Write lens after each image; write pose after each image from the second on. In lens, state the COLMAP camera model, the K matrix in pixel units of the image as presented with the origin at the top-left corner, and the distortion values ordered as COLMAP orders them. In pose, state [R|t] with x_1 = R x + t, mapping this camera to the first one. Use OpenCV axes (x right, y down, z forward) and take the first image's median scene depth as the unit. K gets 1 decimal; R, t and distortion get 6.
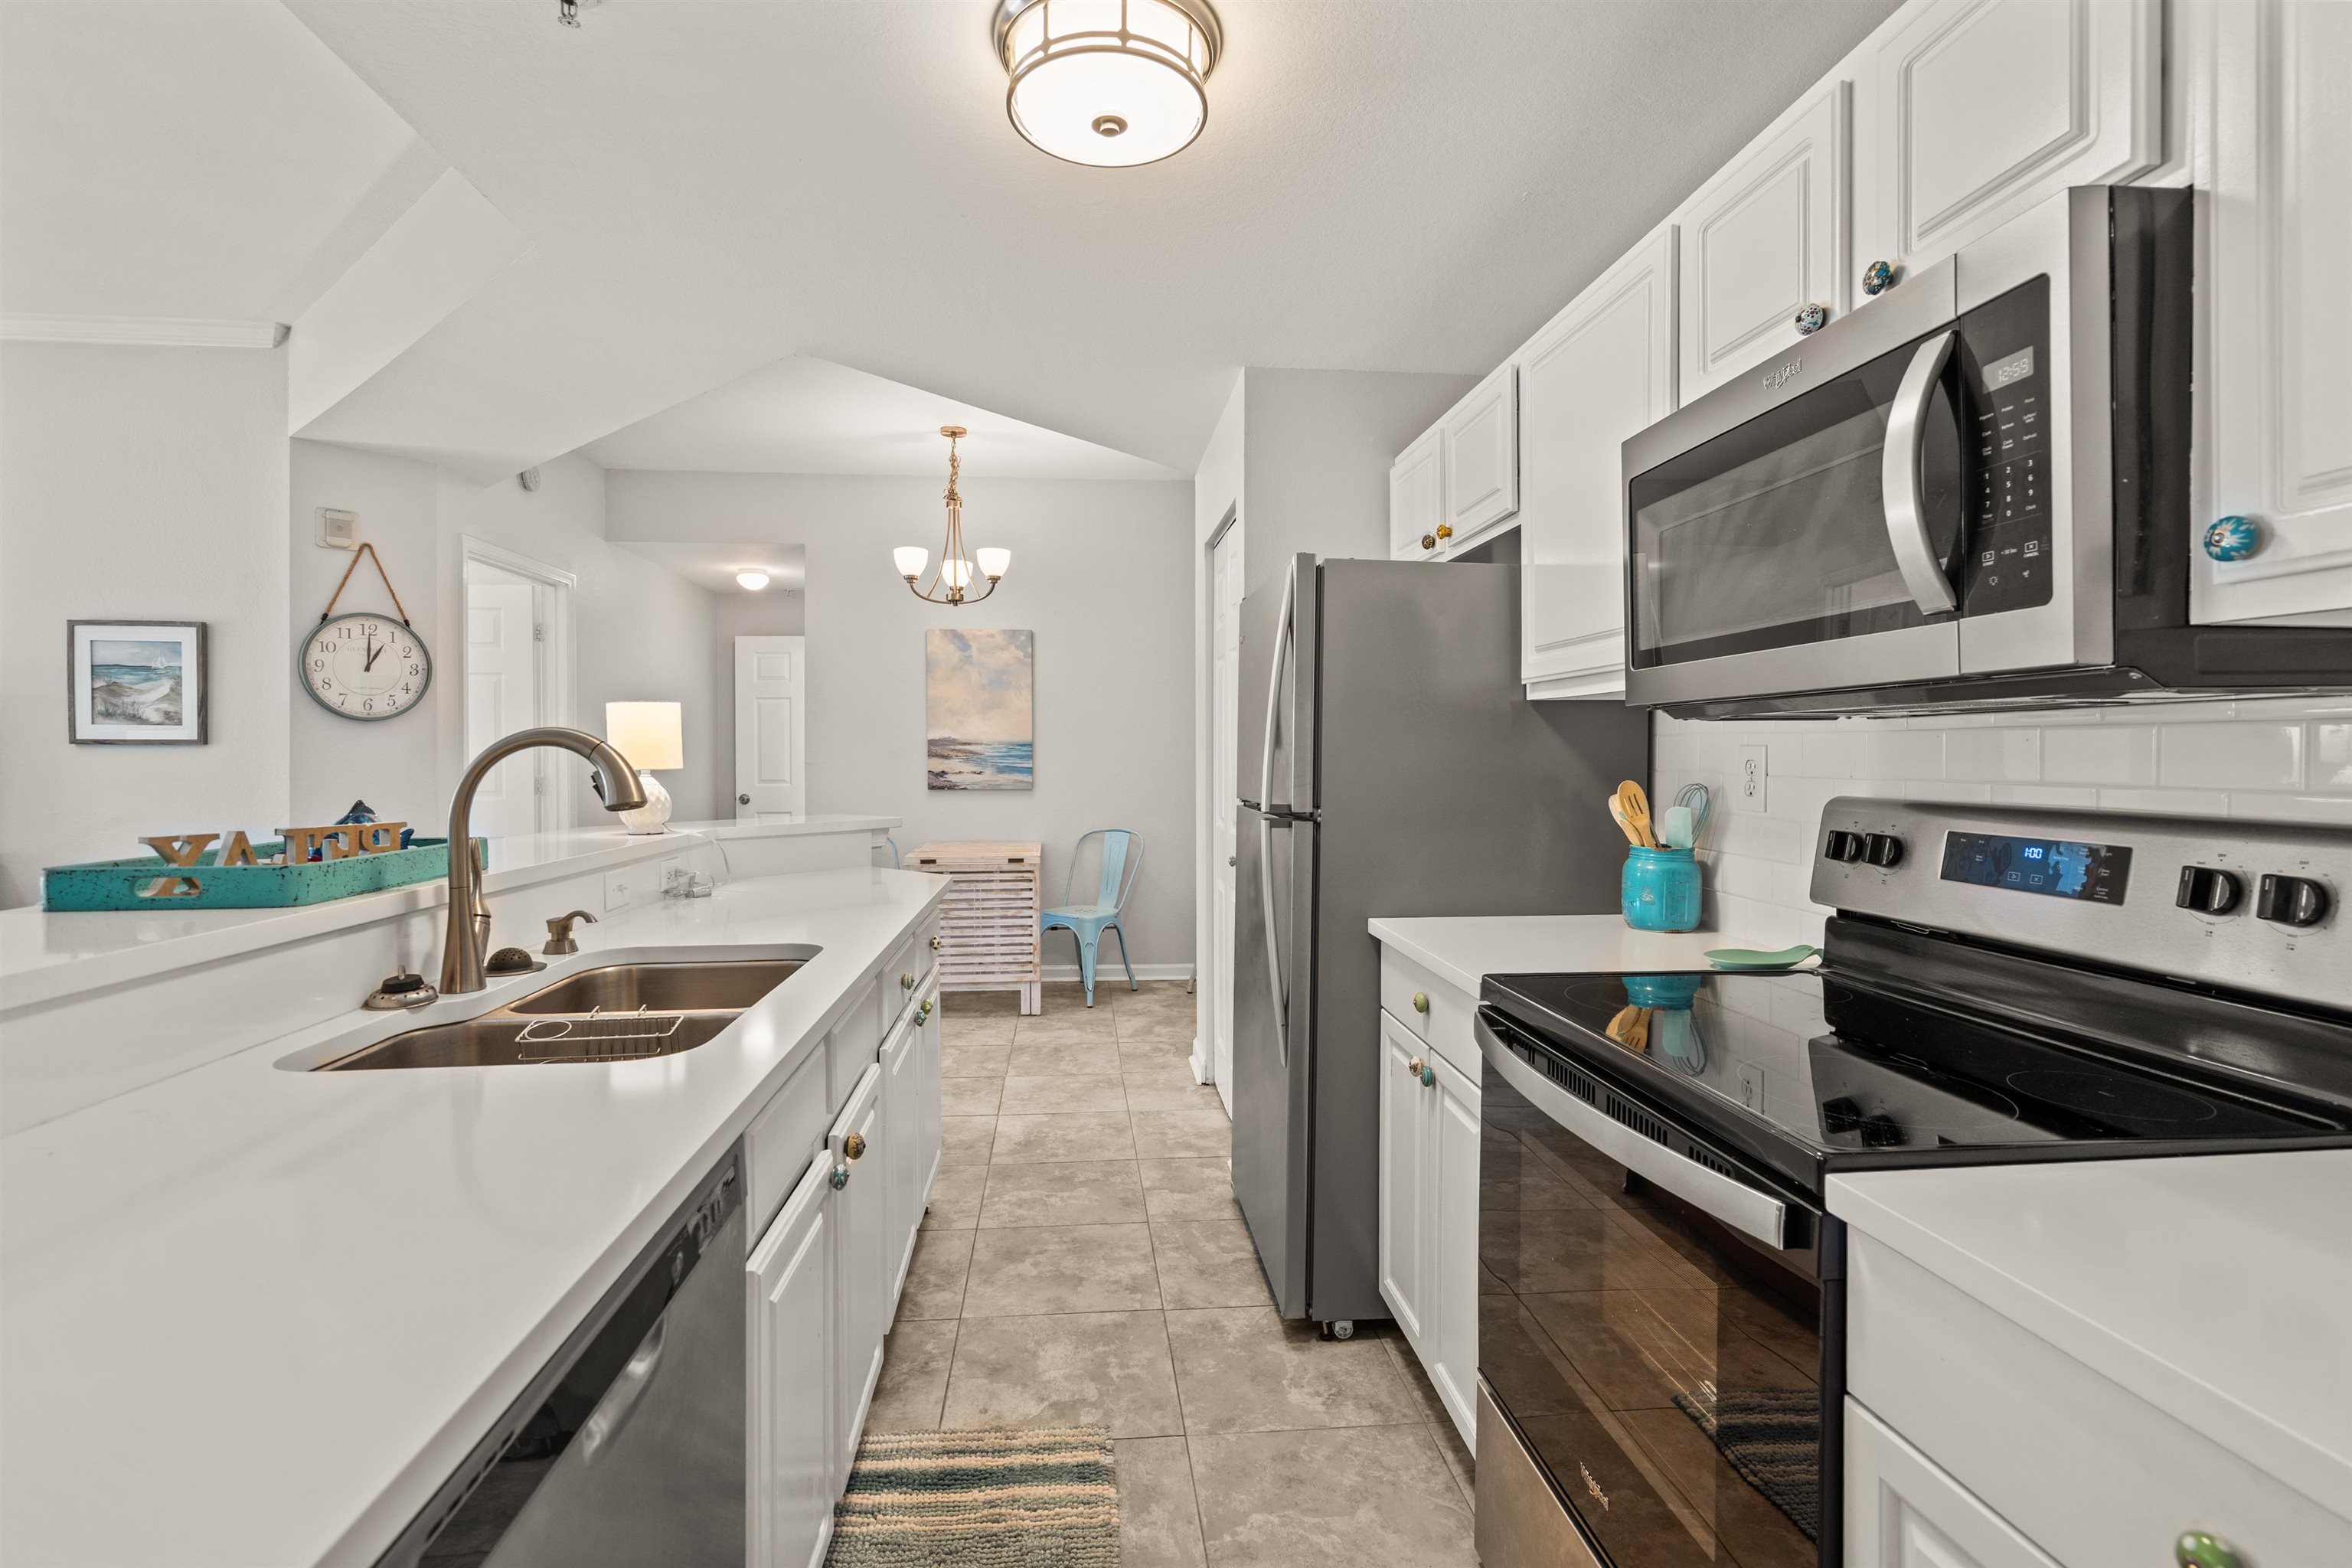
lens RADIAL K [[1075.2, 0, 1169.5], [0, 1075.2, 764.0], [0, 0, 1]] dist [-0.002890, 0.000782]
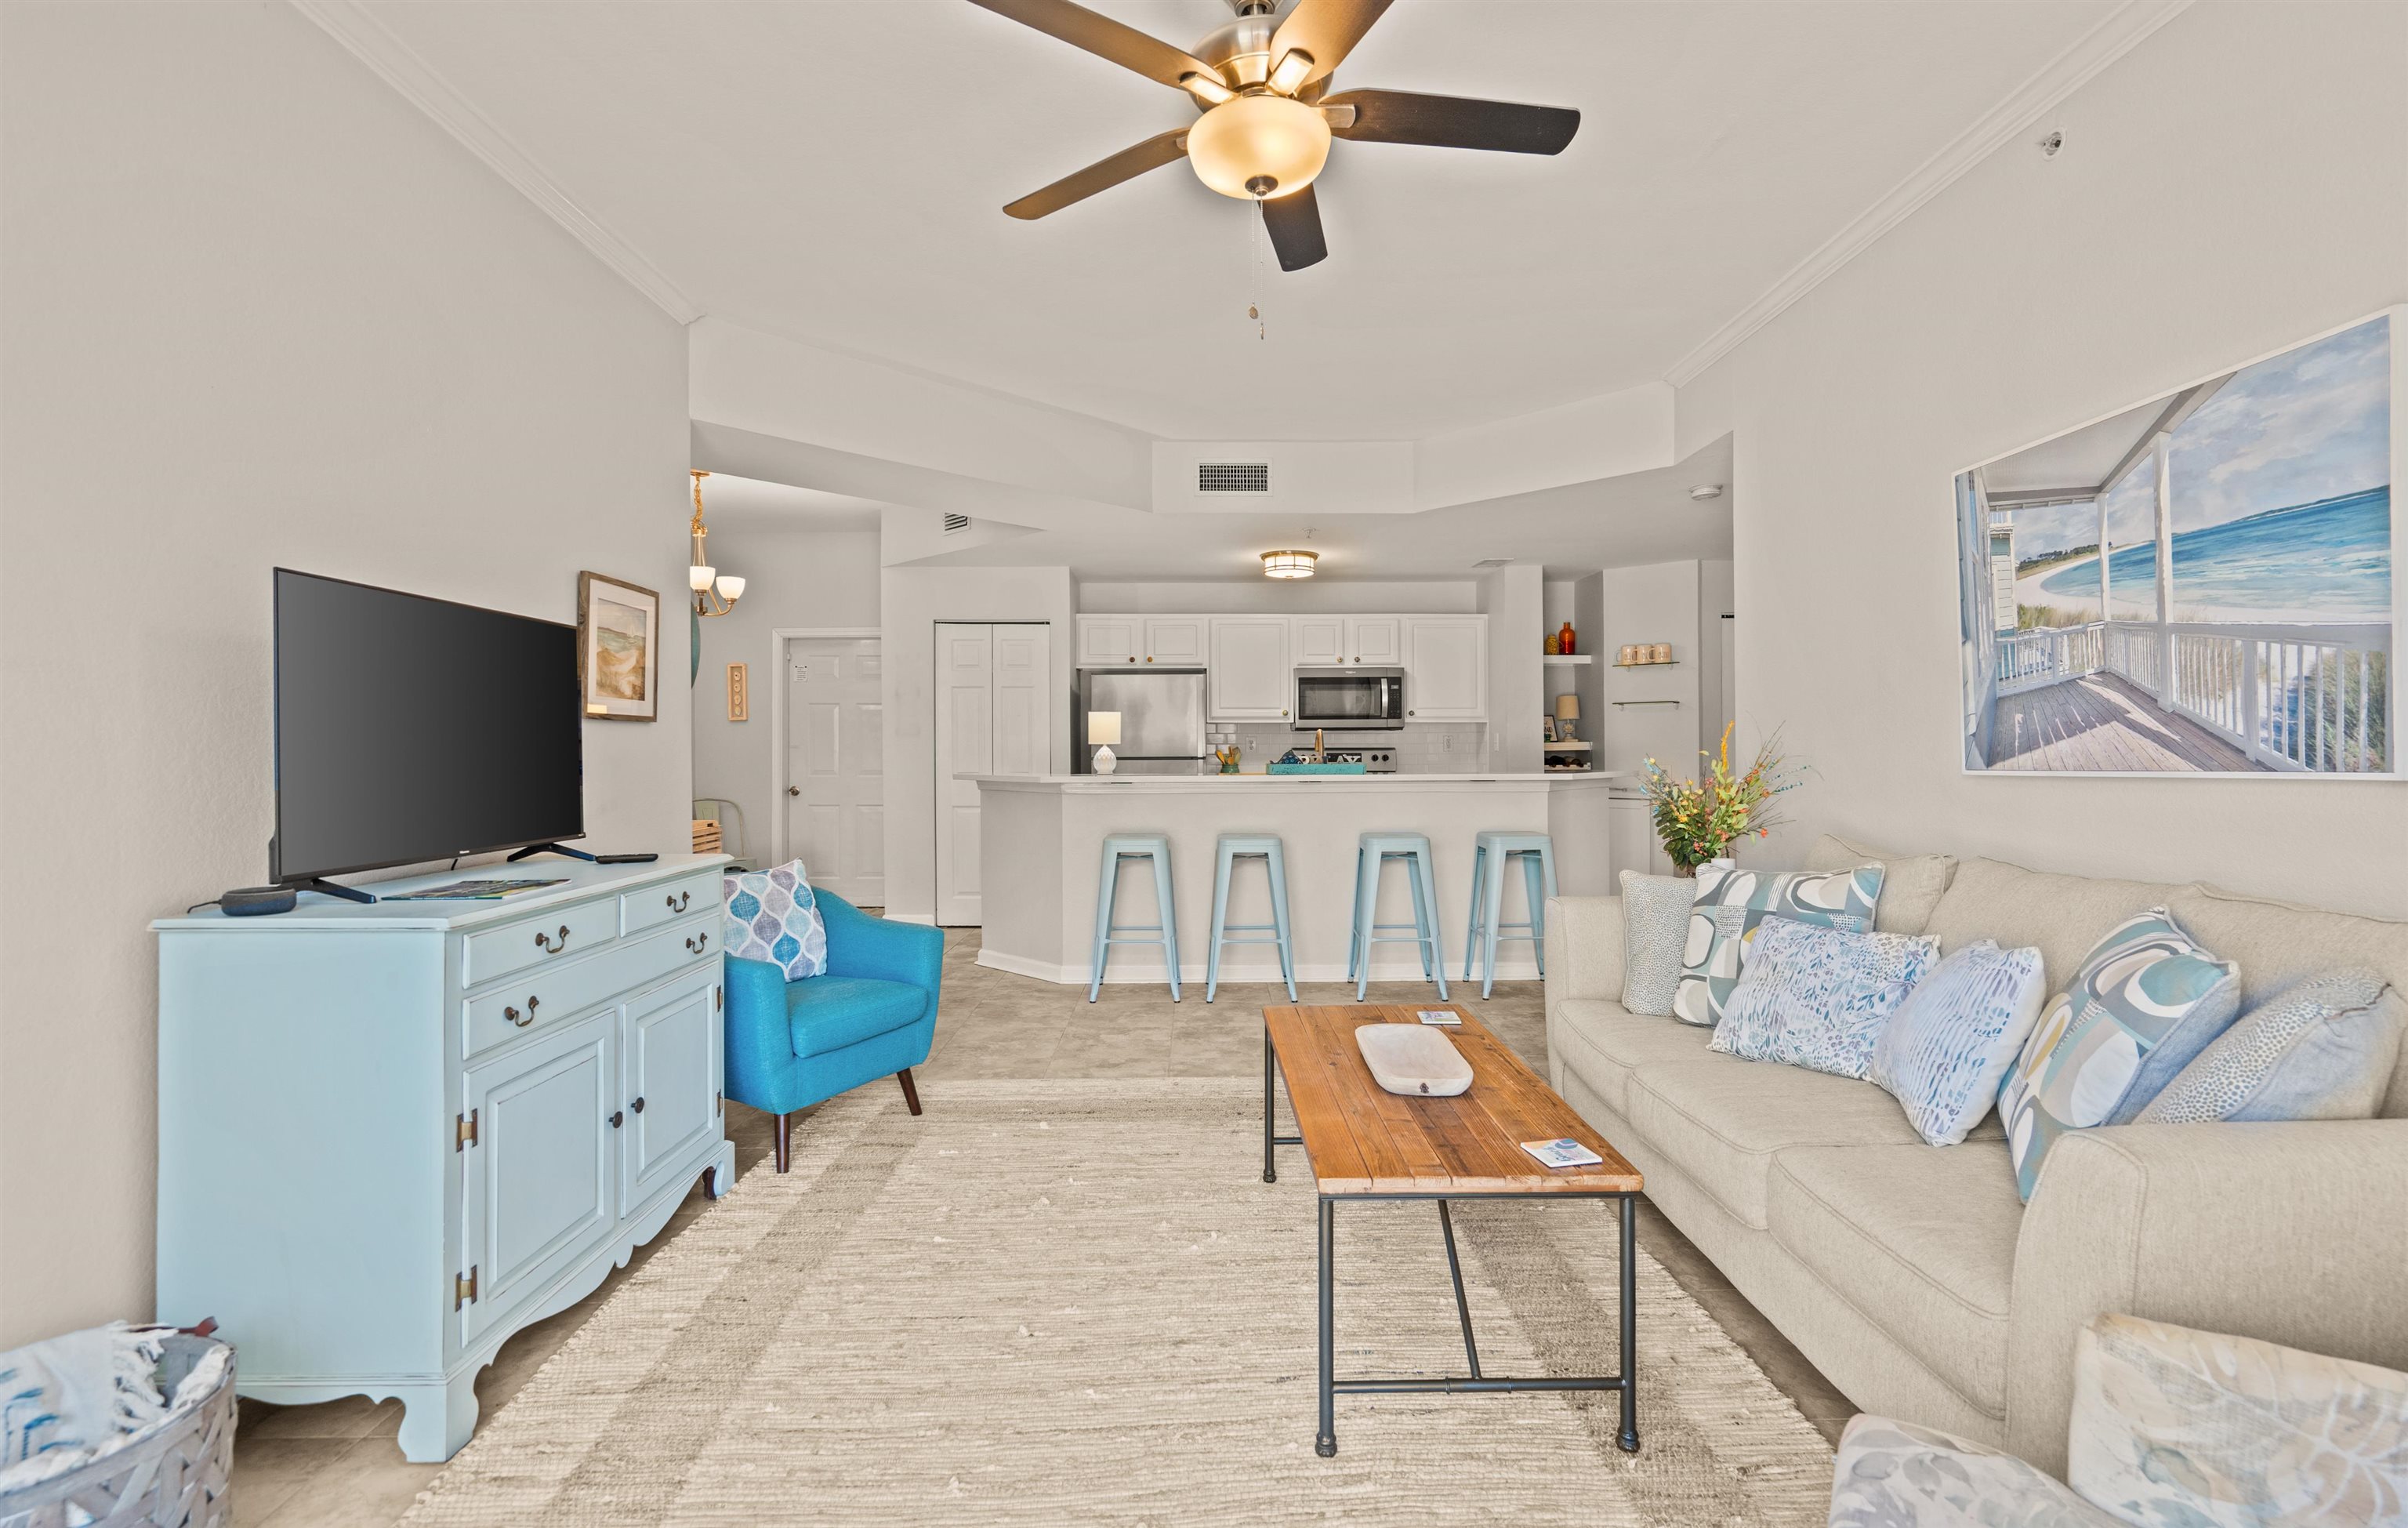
lens RADIAL K [[1095.6, 0, 1208.9], [0, 1095.6, 754.0], [0, 0, 1]] dist [-0.002213, 0.000750]
pose [[0.078432, -0.006861, 0.996896, -2.468004], [0.013134, 0.999897, 0.005849, 0.014455], [-0.996833, 0.012635, 0.078514, 0.599651]]
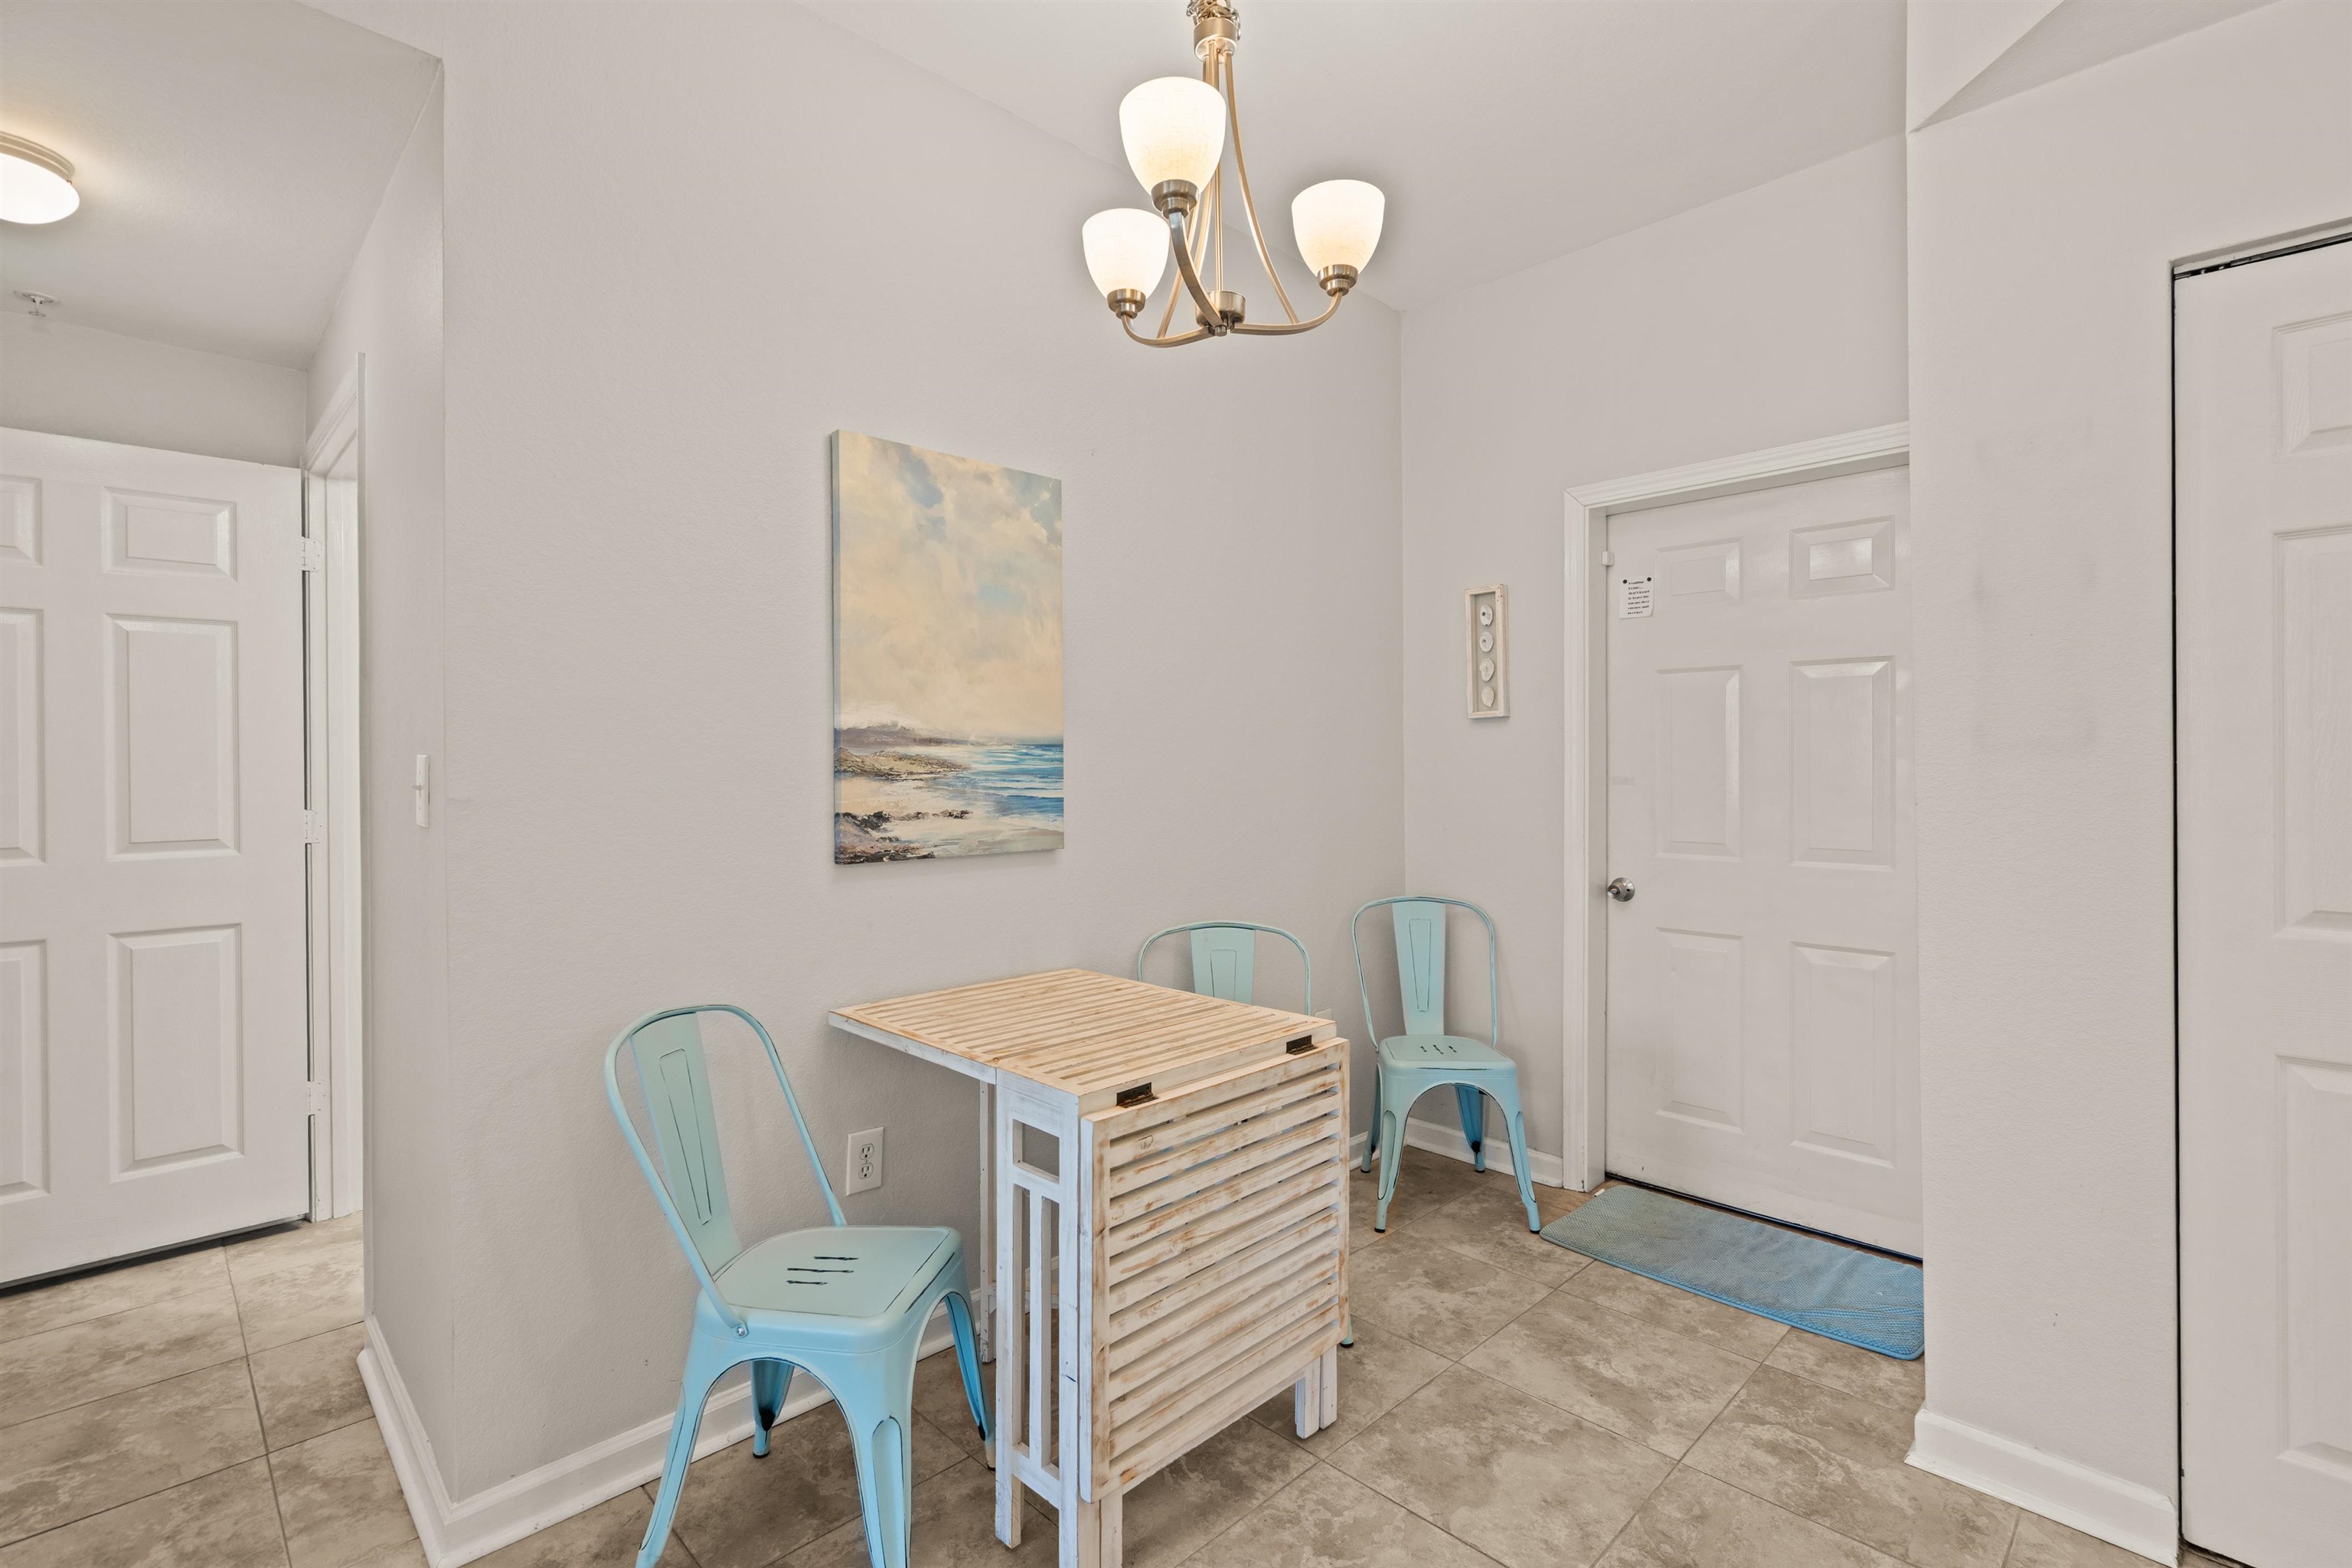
lens RADIAL K [[1070.8, 0, 1166.4], [0, 1070.8, 760.6], [0, 0, 1]] dist [-0.001416, -0.000149]
pose [[0.776453, 0.001530, 0.630174, -0.765012], [0.009703, 0.999849, -0.014384, -0.011136], [-0.630101, 0.017283, 0.776321, 1.337921]]
